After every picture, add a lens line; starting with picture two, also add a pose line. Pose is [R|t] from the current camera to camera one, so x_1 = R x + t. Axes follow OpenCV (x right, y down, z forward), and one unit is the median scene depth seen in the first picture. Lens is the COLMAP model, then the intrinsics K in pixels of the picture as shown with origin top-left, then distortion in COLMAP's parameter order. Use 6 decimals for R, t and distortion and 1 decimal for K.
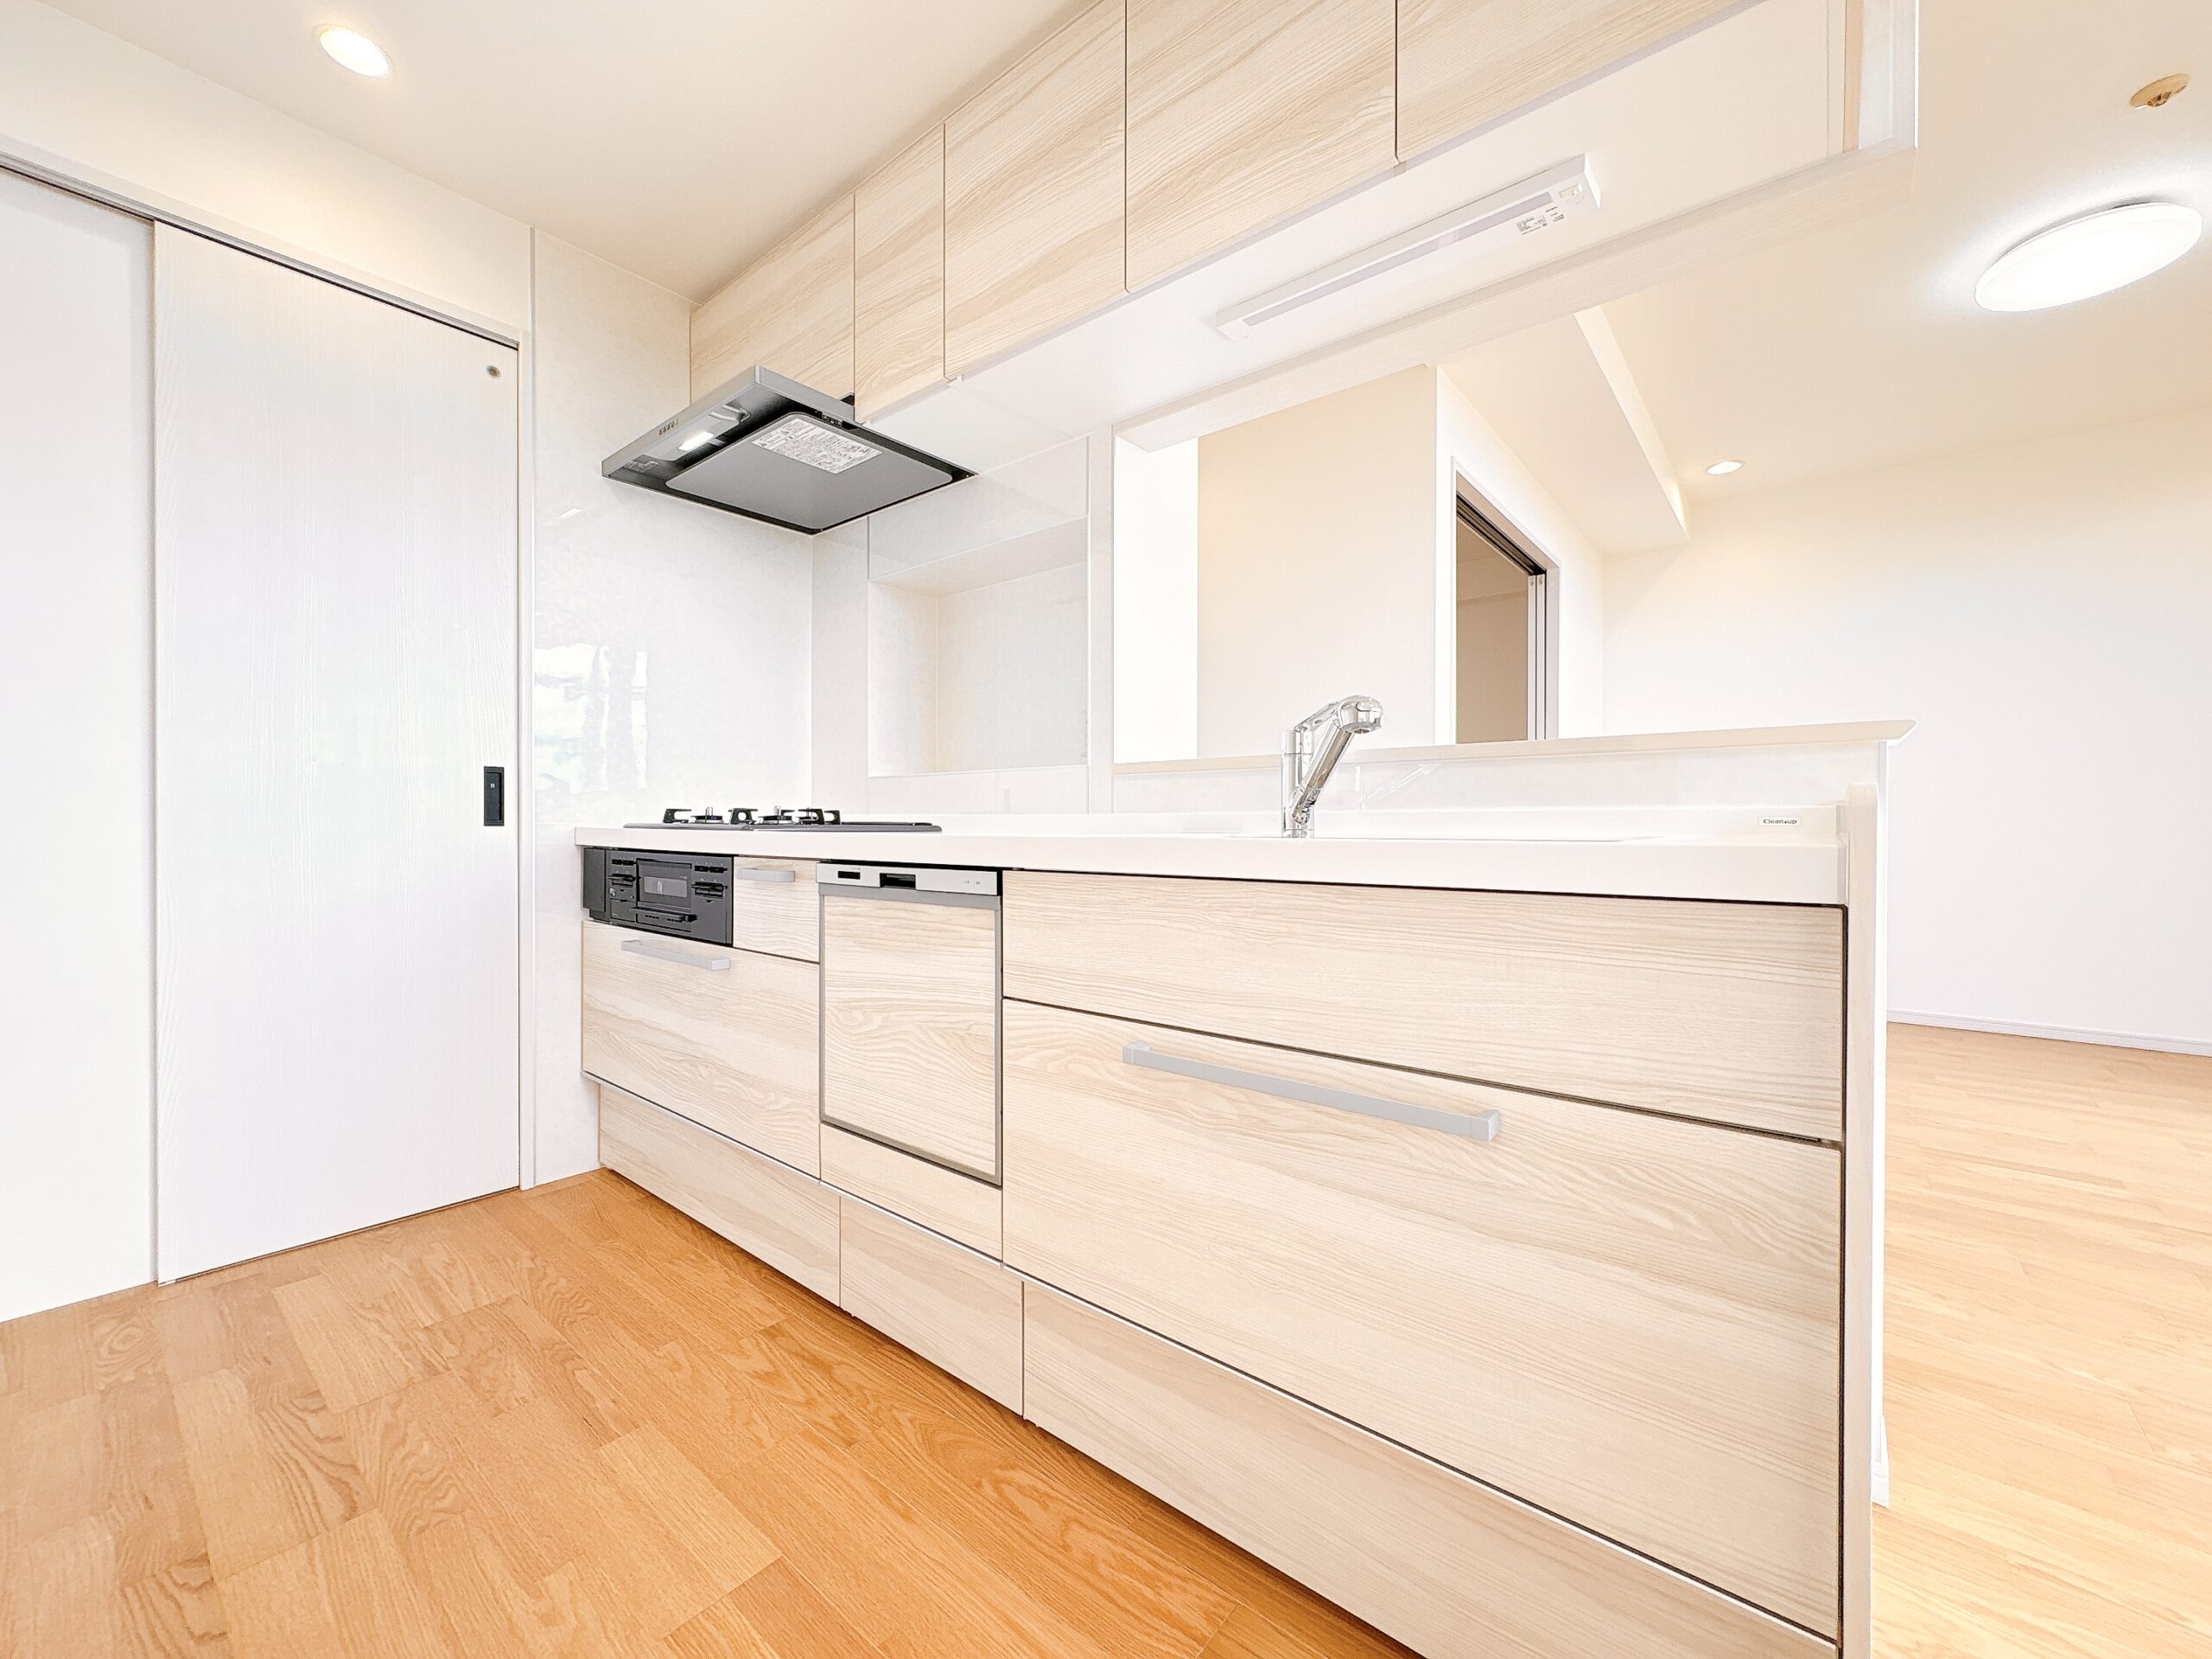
lens RADIAL K [[873.5, 0, 1102.0], [0, 873.5, 827.7], [0, 0, 1]] dist [0.000964, 0.000727]
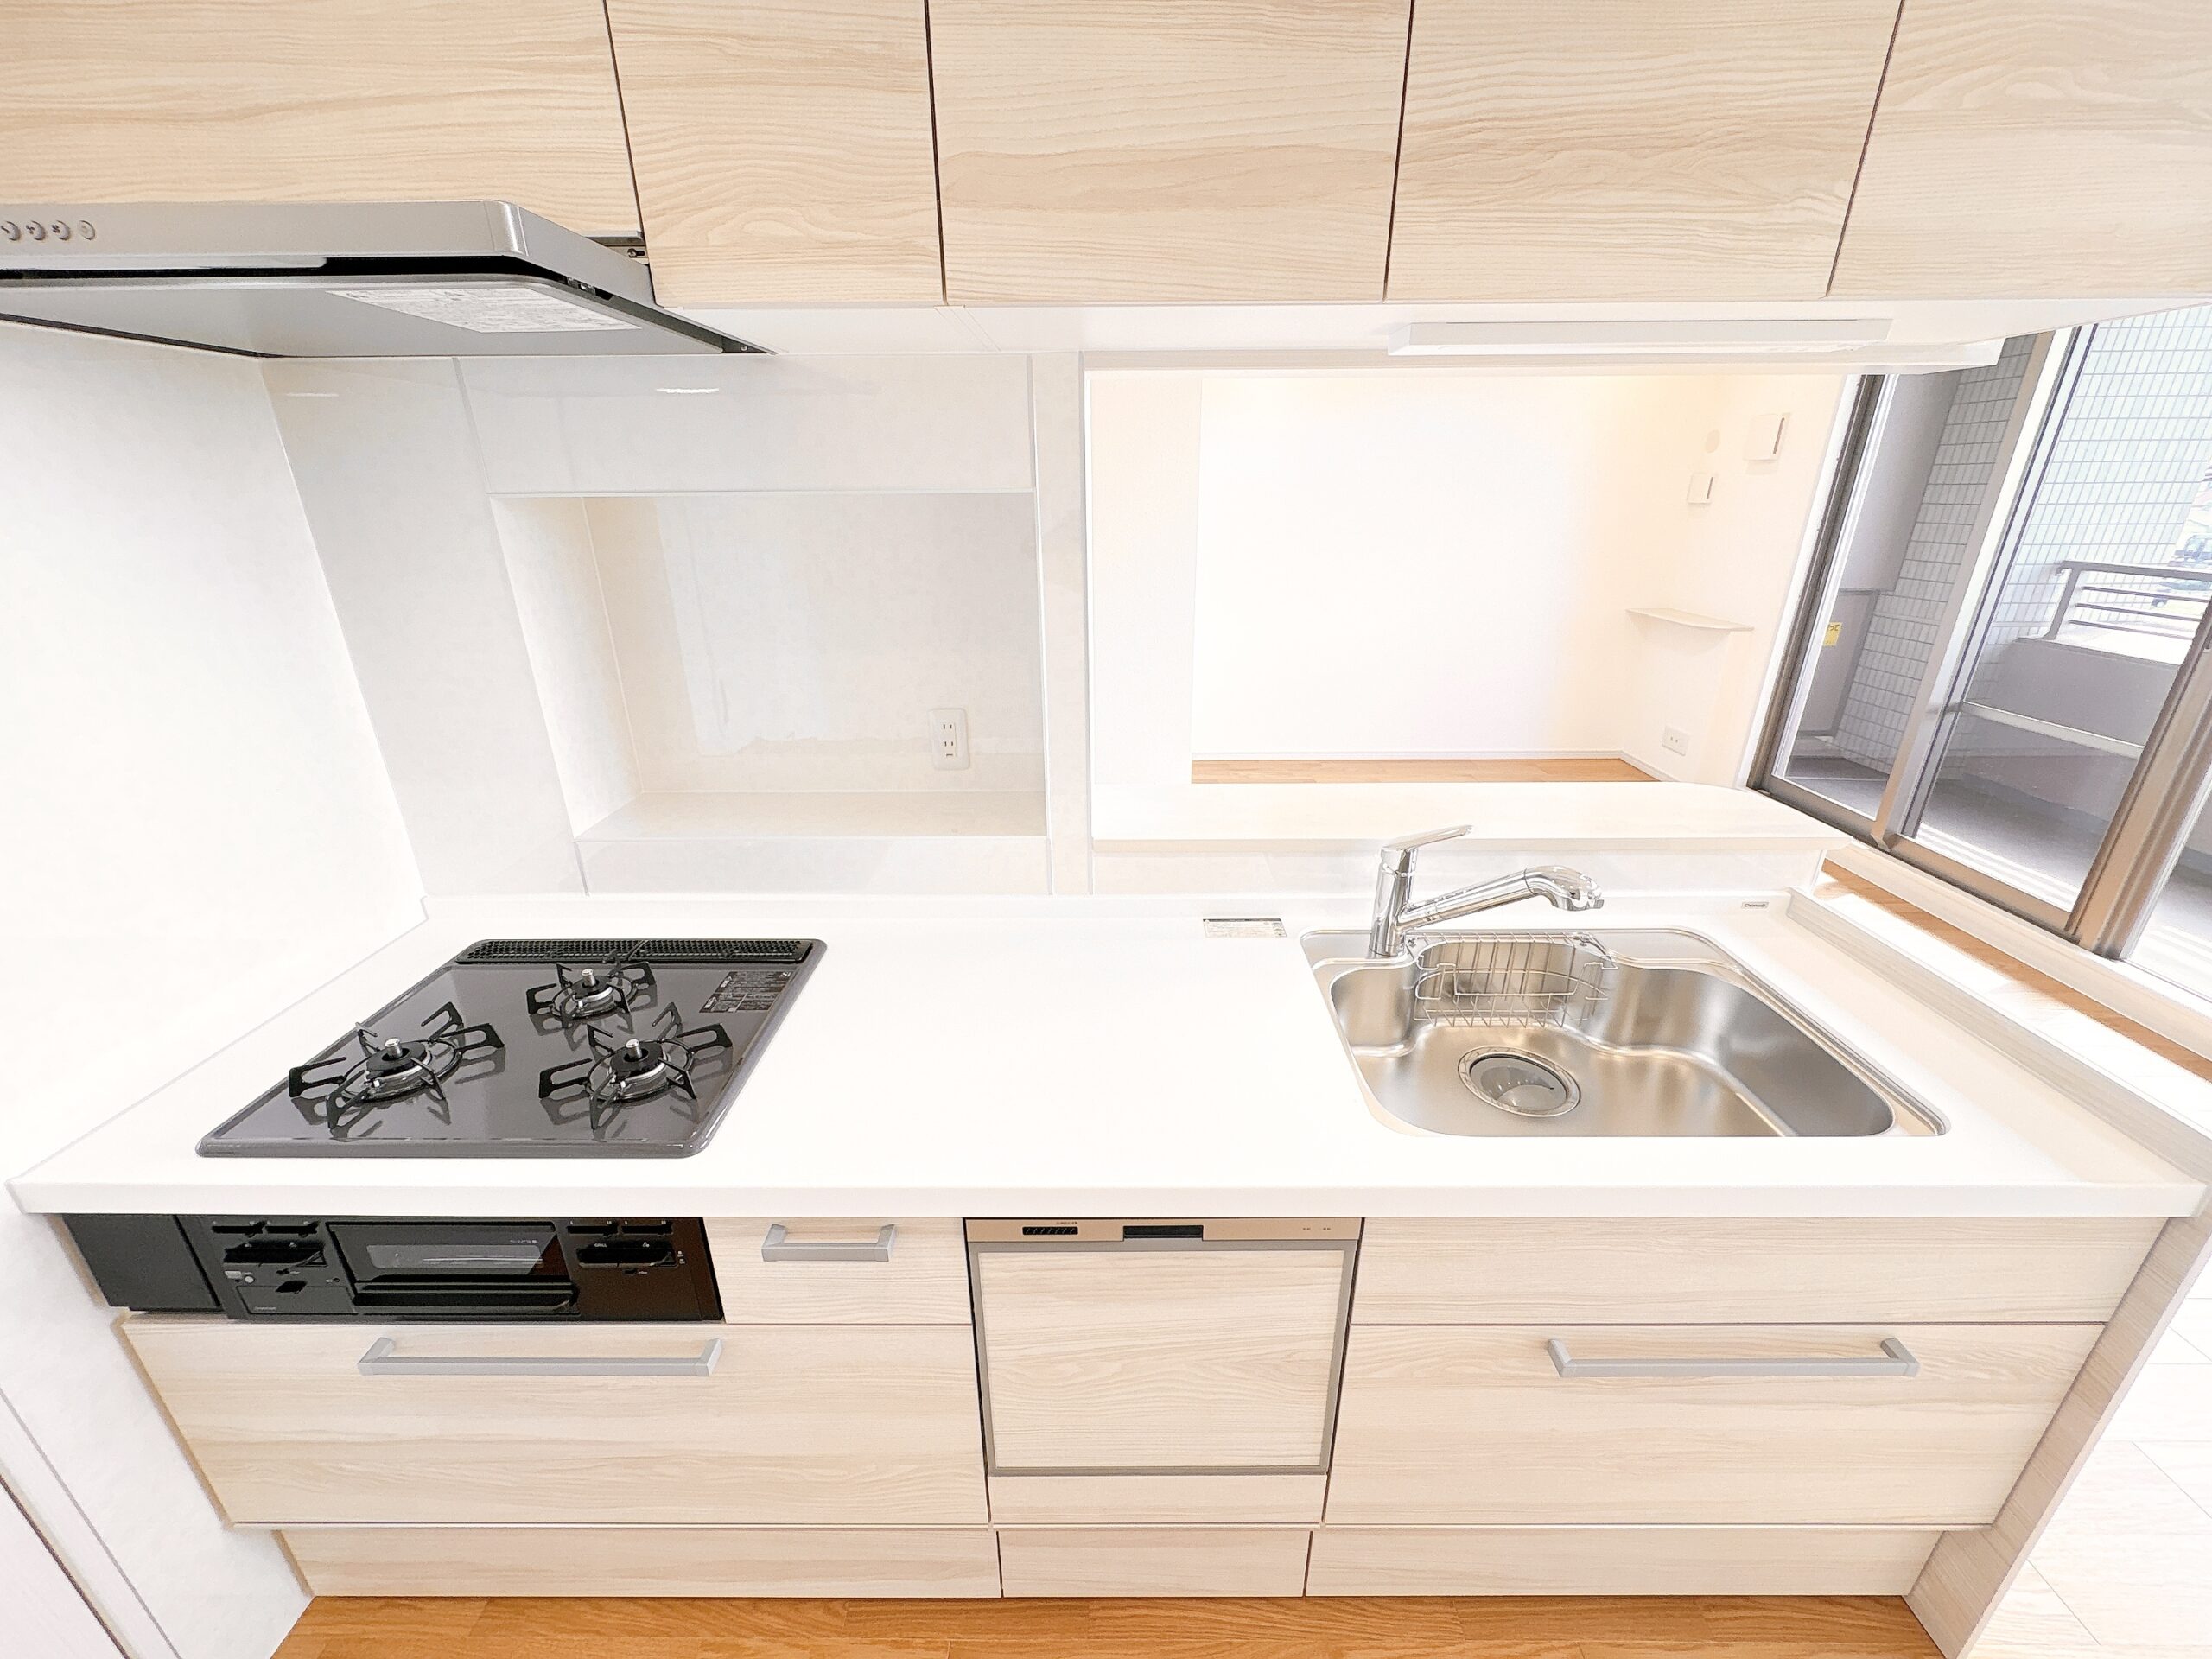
lens RADIAL K [[873.5, 0, 1102.0], [0, 873.5, 827.7], [0, 0, 1]] dist [0.000964, 0.000727]
pose [[0.776042, -0.237287, 0.584340, -0.587295], [0.013525, 0.932571, 0.360733, -0.489268], [-0.630536, -0.272041, 0.726924, 0.565336]]
